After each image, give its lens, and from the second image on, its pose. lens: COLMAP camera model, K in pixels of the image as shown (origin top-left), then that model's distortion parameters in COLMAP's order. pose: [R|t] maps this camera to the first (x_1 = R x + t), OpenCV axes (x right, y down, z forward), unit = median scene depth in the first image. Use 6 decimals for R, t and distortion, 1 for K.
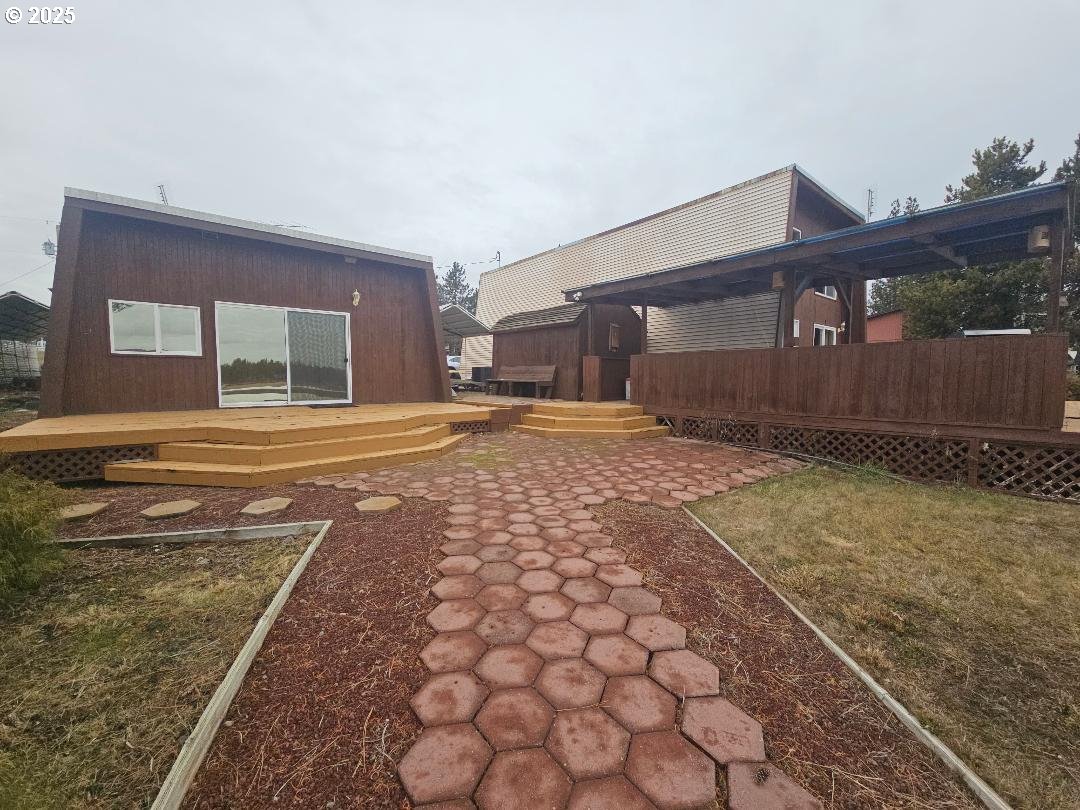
lens RADIAL K [[436.2, 0, 540.0], [0, 436.2, 405.0], [0, 0, 1]] dist [0.002723, -0.000015]
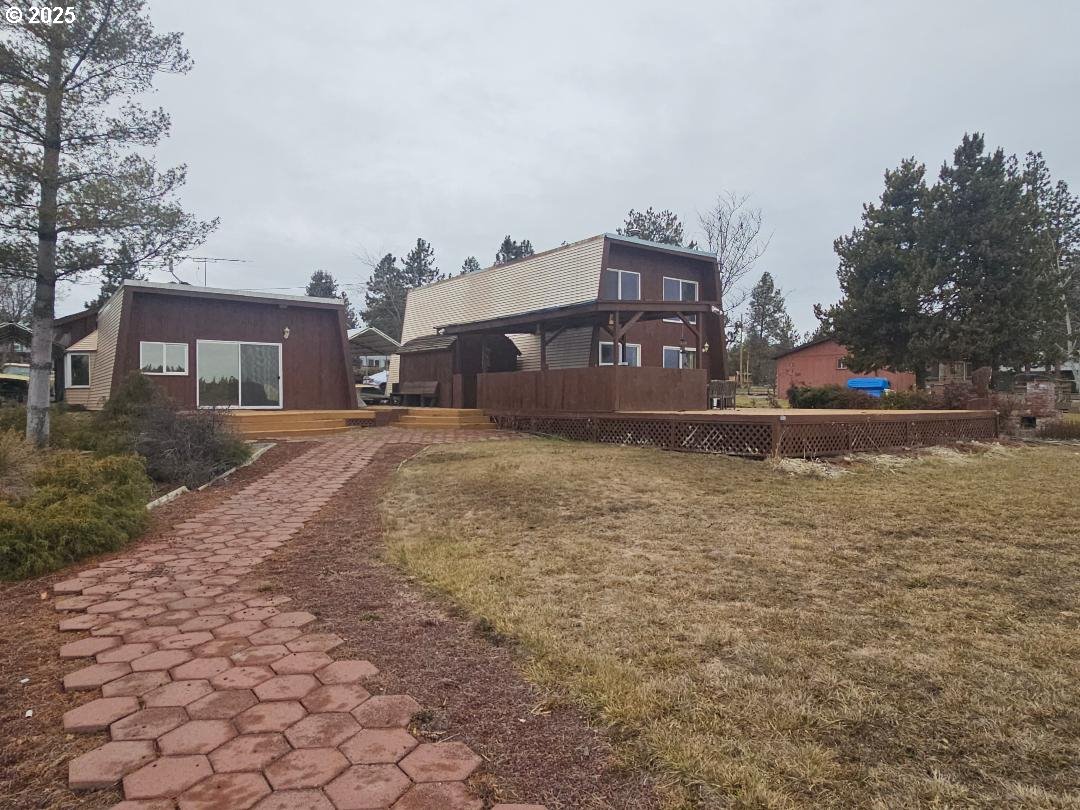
lens RADIAL K [[720.2, 0, 540.0], [0, 720.2, 405.0], [0, 0, 1]] dist [0.008023, -0.001223]
pose [[0.998563, 0.000940, -0.053581, 0.504183], [-0.004025, 0.998338, -0.057494, 0.111658], [0.053438, 0.057627, 0.996907, -1.222609]]
